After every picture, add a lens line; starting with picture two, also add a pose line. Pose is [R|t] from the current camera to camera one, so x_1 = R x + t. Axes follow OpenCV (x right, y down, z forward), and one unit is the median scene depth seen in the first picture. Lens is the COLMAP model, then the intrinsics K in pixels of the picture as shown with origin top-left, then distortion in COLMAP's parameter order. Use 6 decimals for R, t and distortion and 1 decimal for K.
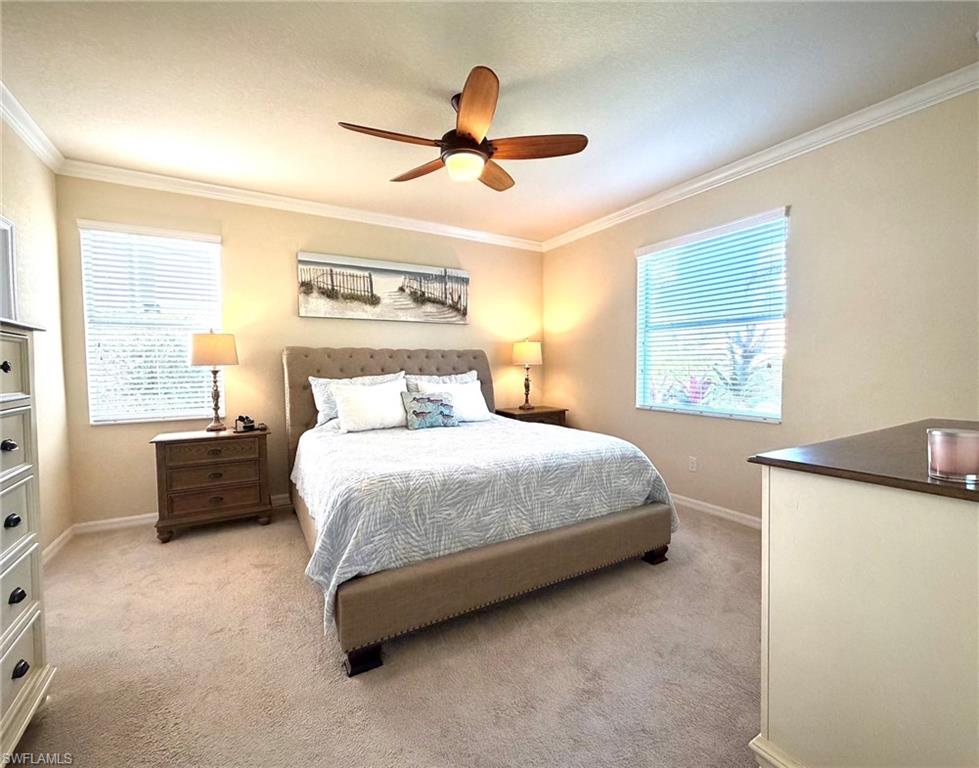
lens RADIAL K [[431.4, 0, 487.4], [0, 431.4, 381.1], [0, 0, 1]] dist [-0.002821, -0.000054]
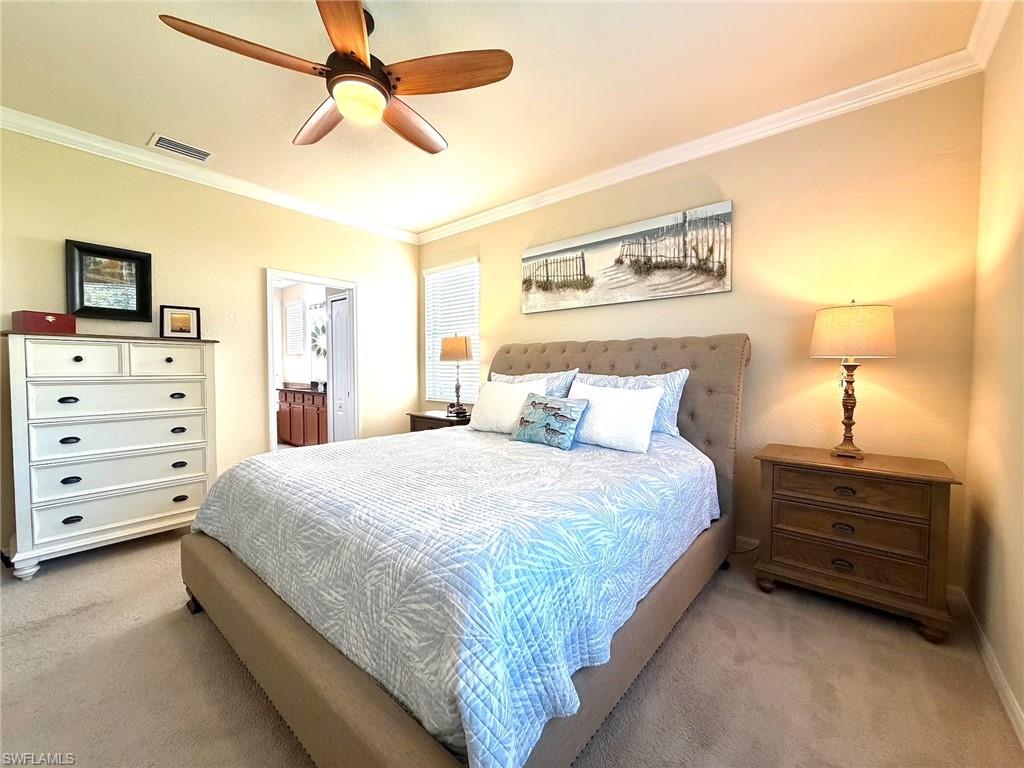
lens RADIAL K [[413.0, 0, 510.1], [0, 413.0, 383.5], [0, 0, 1]] dist [-0.001041, 0.000385]
pose [[0.322103, 0.043732, -0.945694, 0.446928], [-0.036791, 0.998756, 0.033654, -0.015522], [0.945990, 0.023953, 0.323311, 0.602470]]
